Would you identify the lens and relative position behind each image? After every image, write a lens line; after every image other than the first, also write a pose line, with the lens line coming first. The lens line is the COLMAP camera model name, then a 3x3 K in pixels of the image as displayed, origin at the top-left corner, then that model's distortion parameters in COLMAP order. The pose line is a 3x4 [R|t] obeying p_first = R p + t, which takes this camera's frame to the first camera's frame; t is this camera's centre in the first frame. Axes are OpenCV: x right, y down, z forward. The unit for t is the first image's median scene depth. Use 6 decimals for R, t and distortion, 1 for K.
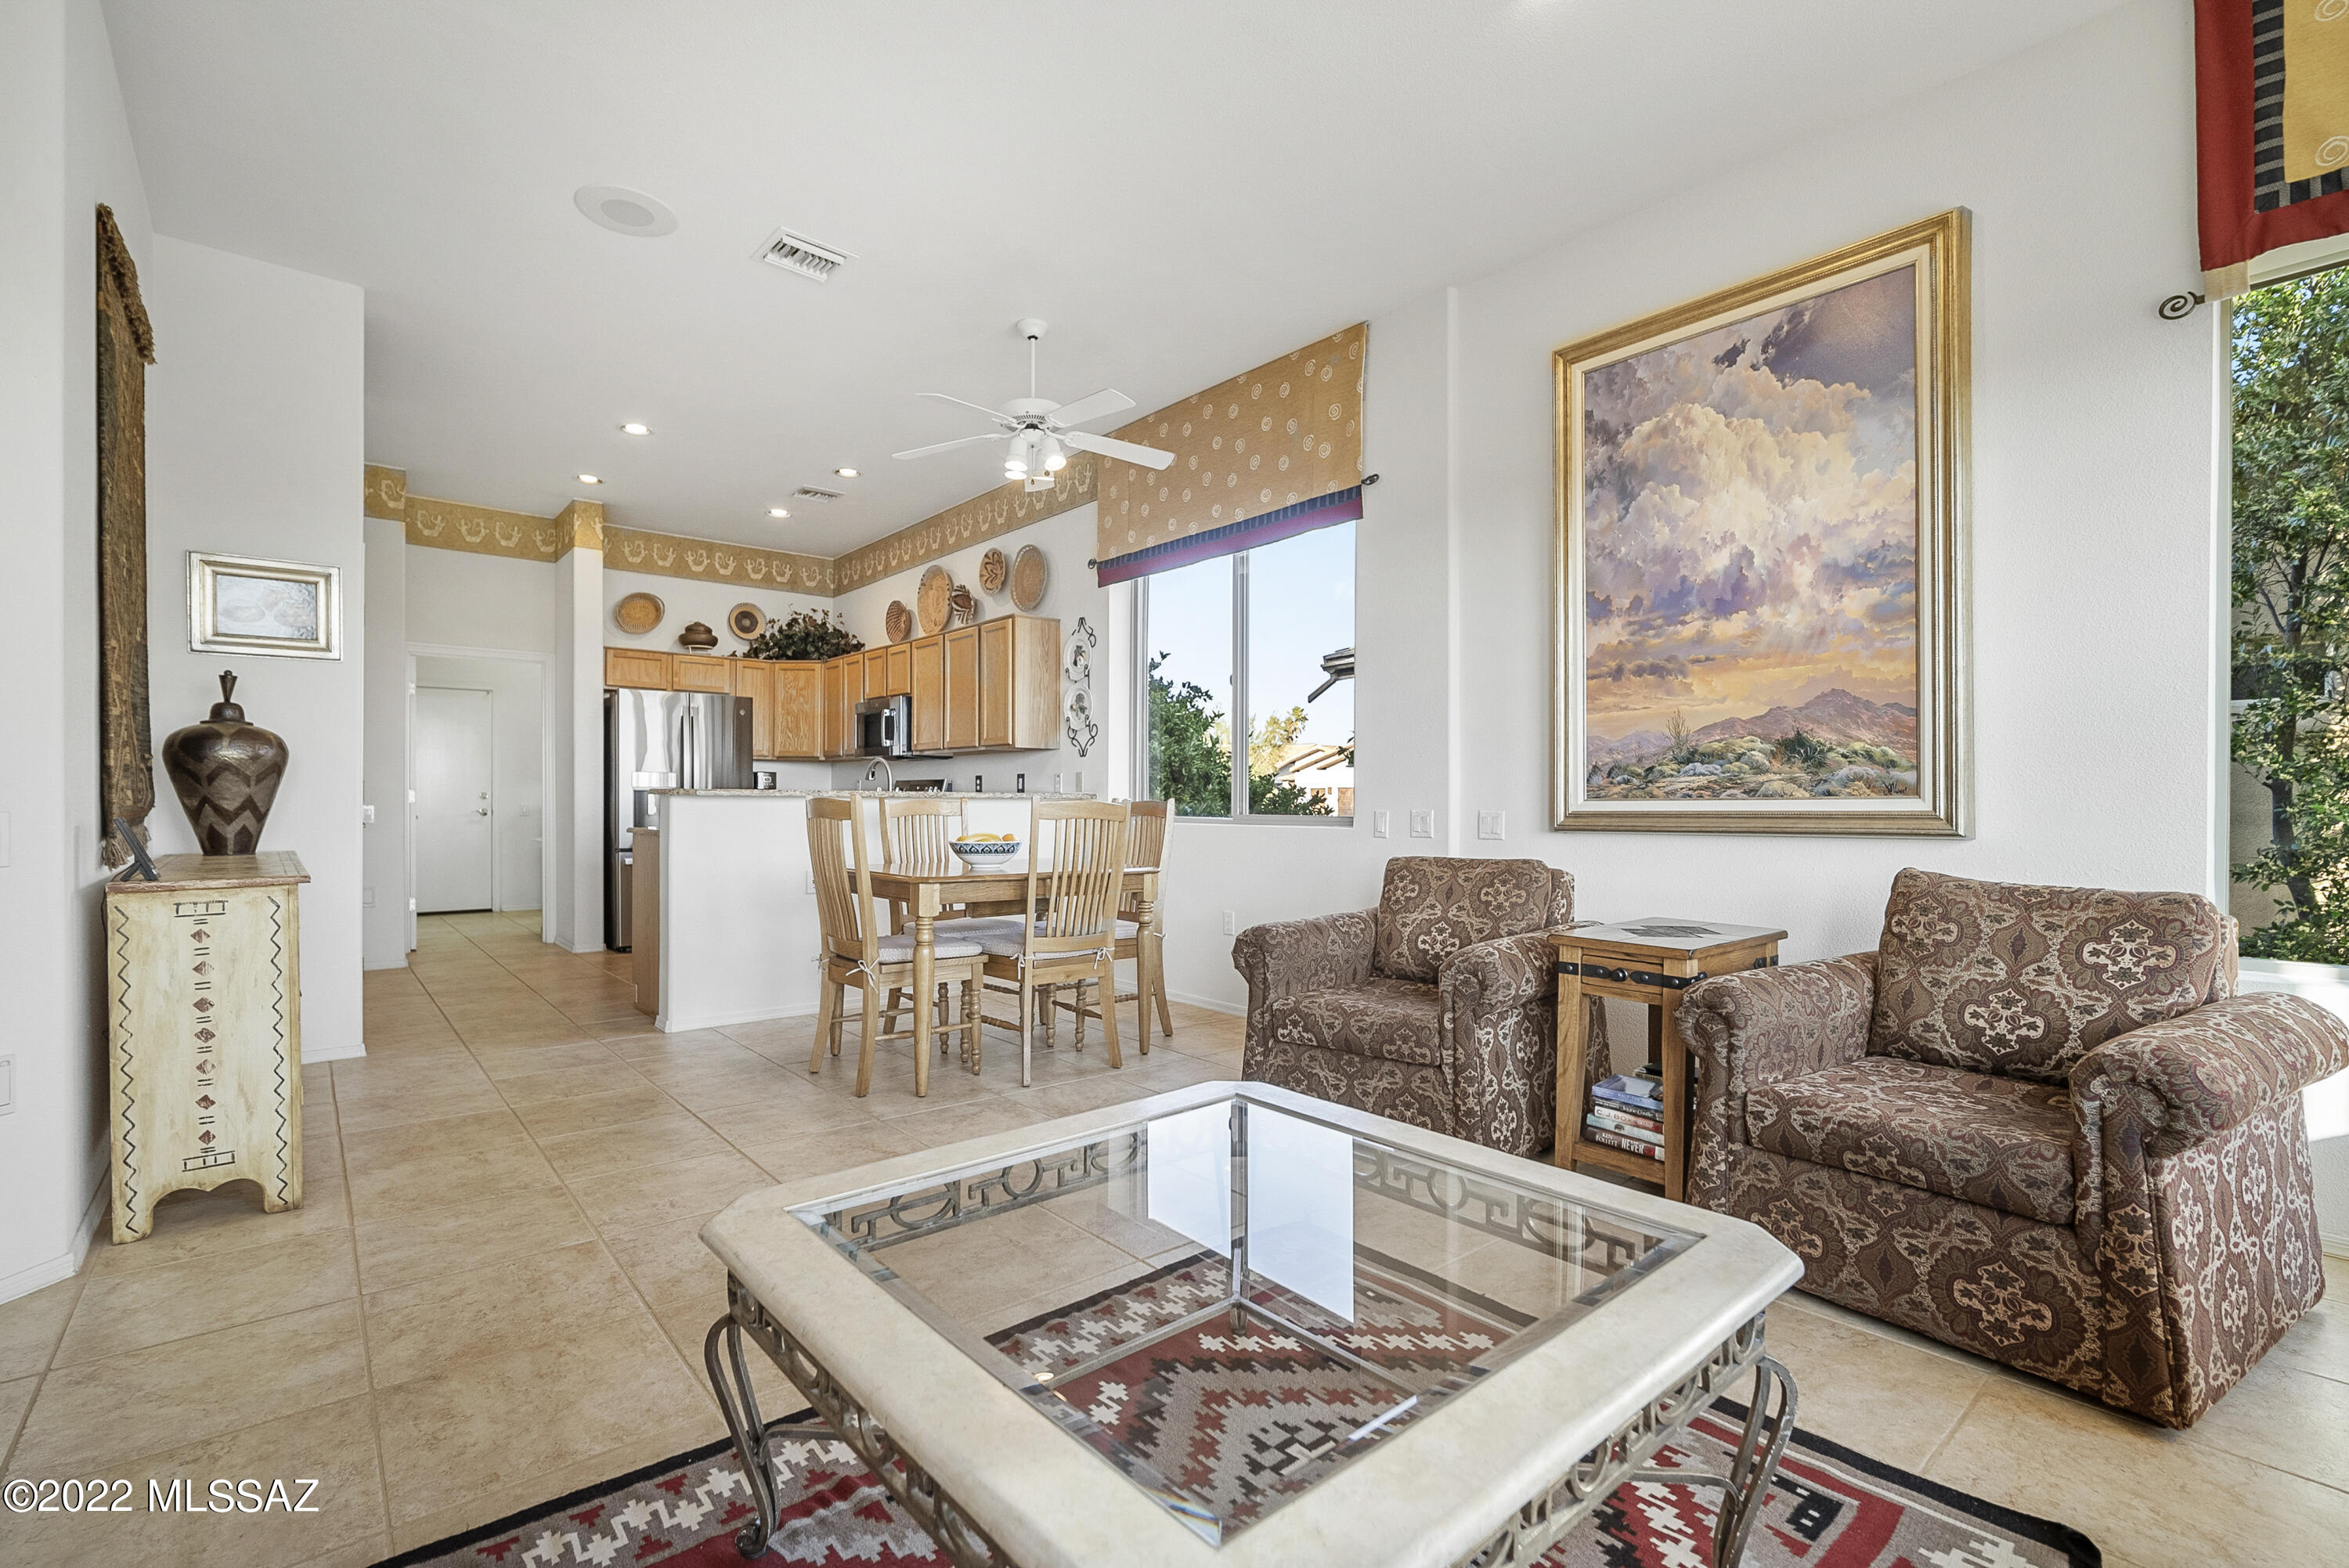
lens RADIAL K [[1072.1, 0, 1156.6], [0, 1072.1, 793.6], [0, 0, 1]] dist [-0.009182, 0.001664]
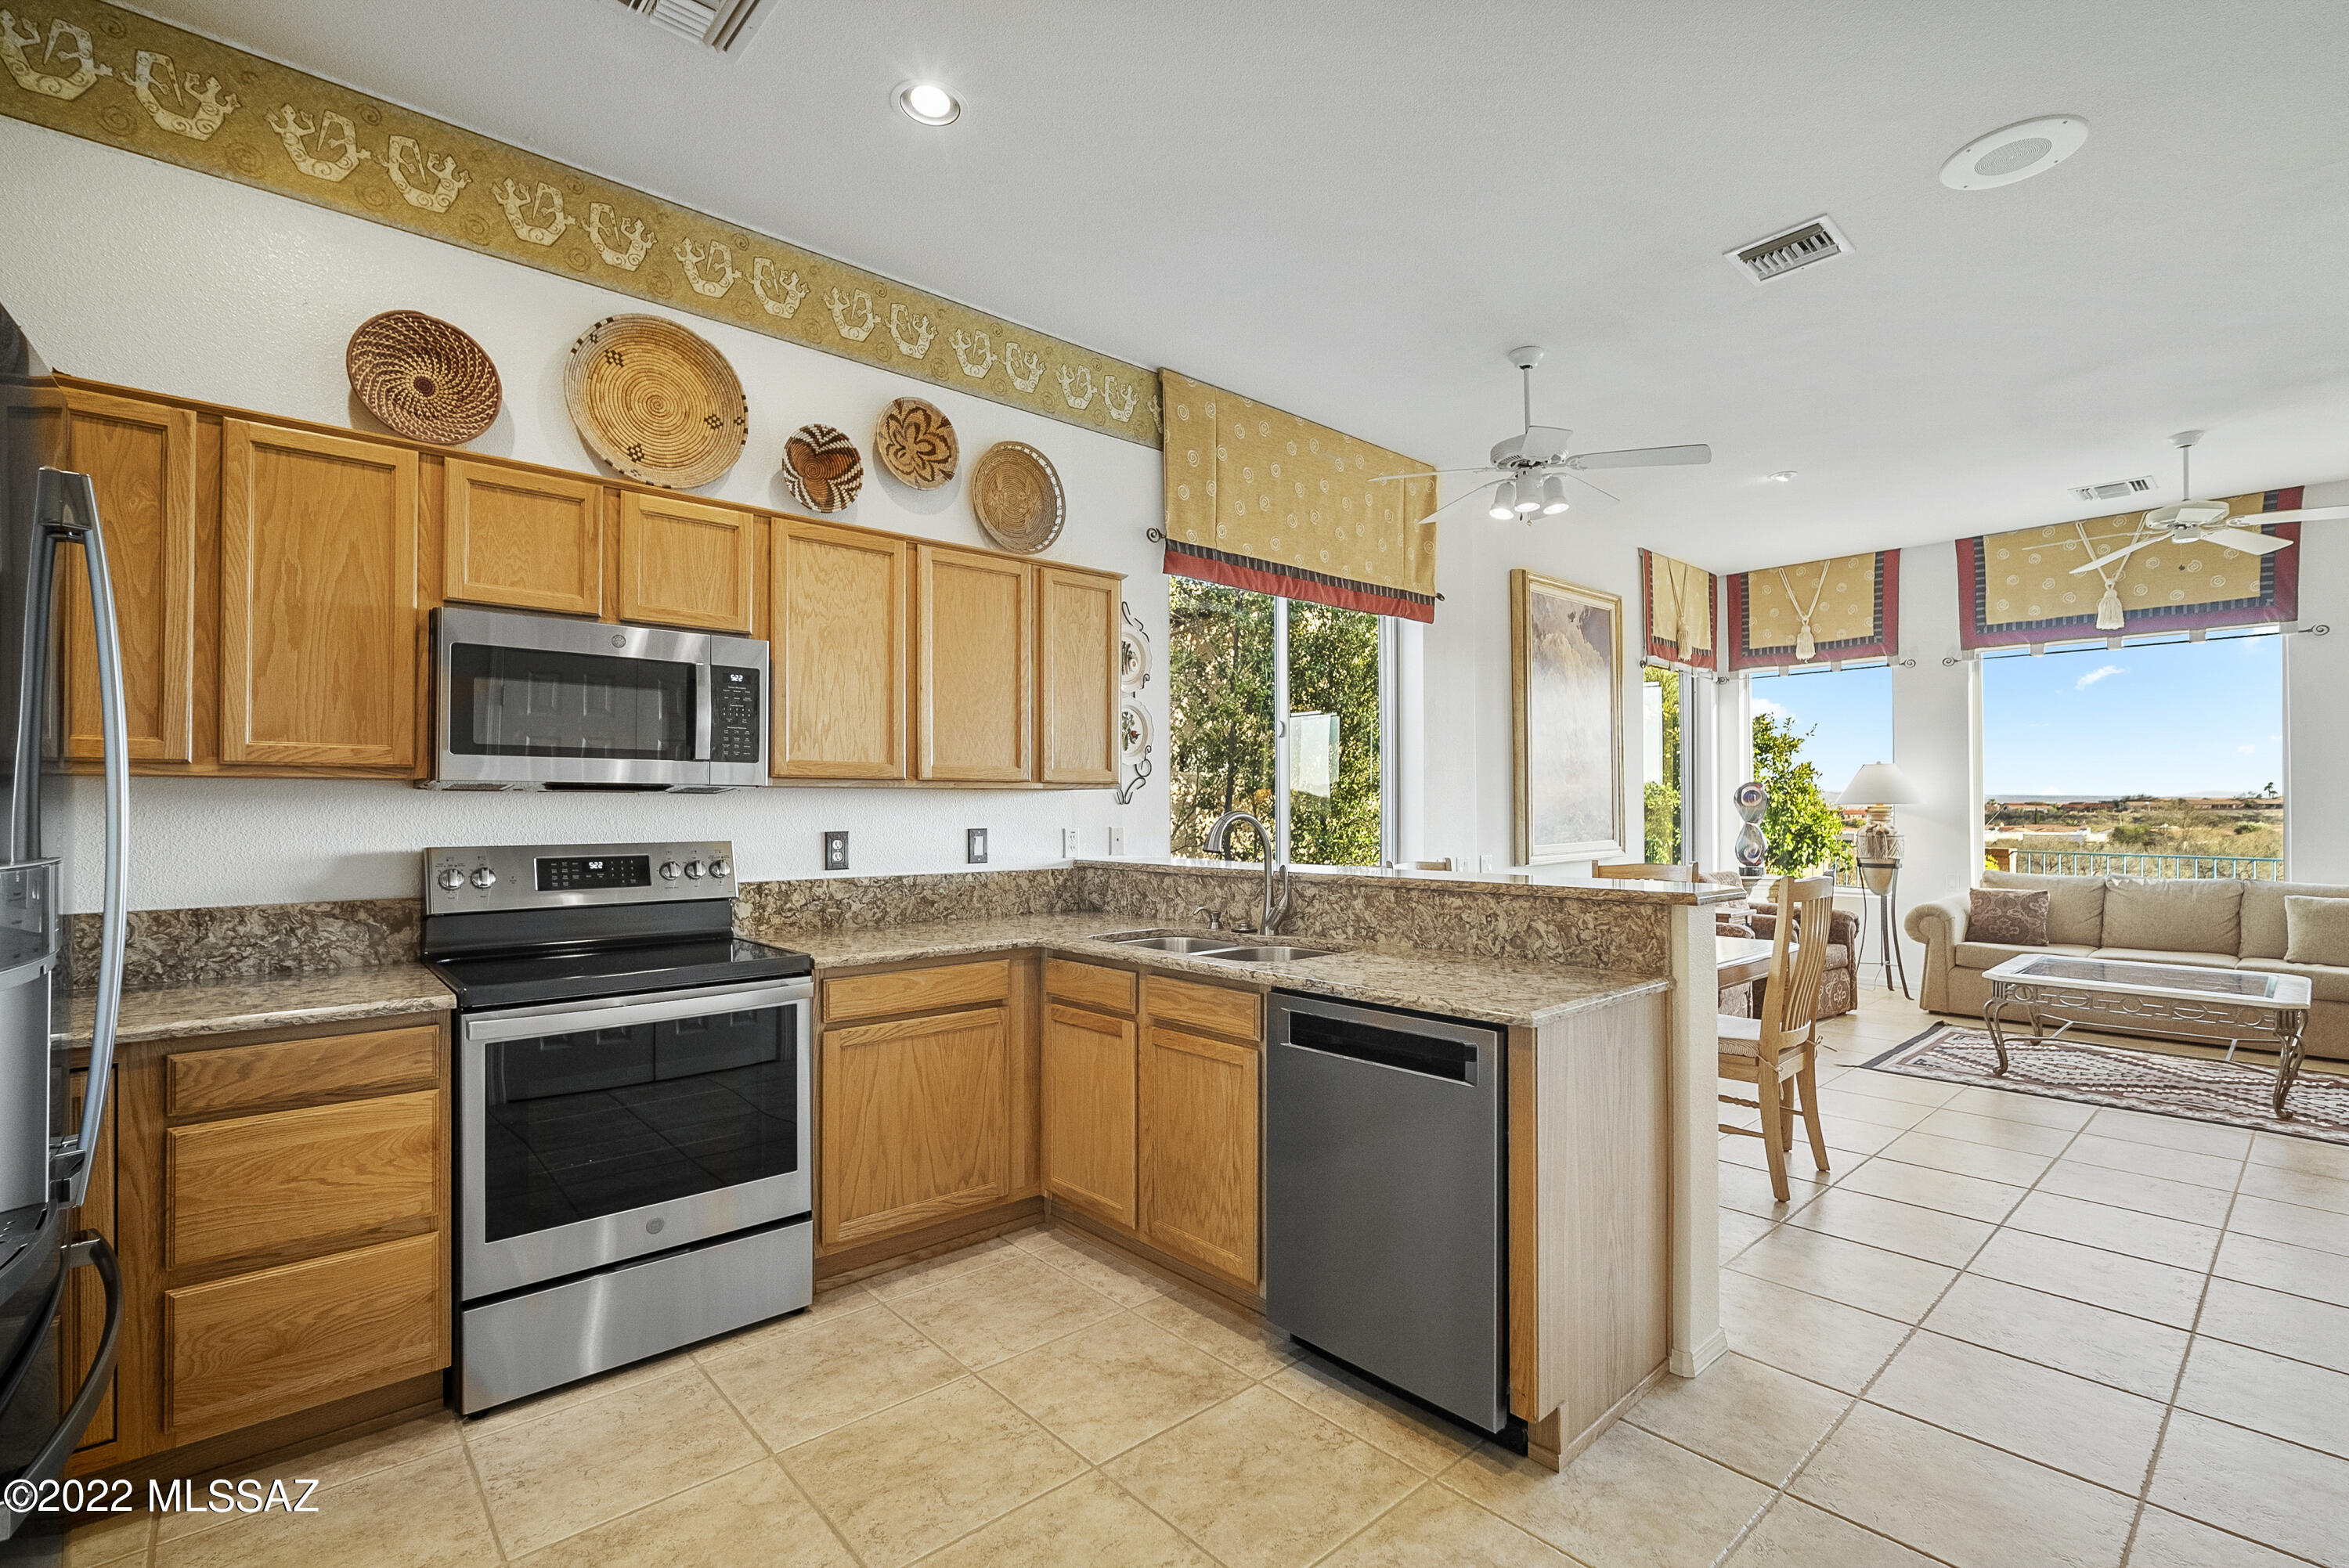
lens RADIAL K [[1072.1, 0, 1156.6], [0, 1072.1, 793.6], [0, 0, 1]] dist [-0.009182, 0.001664]
pose [[-0.045200, 0.006971, 0.998954, -0.631041], [-0.006558, 0.999952, -0.007274, -0.030482], [-0.998956, -0.006880, -0.045152, 0.841150]]
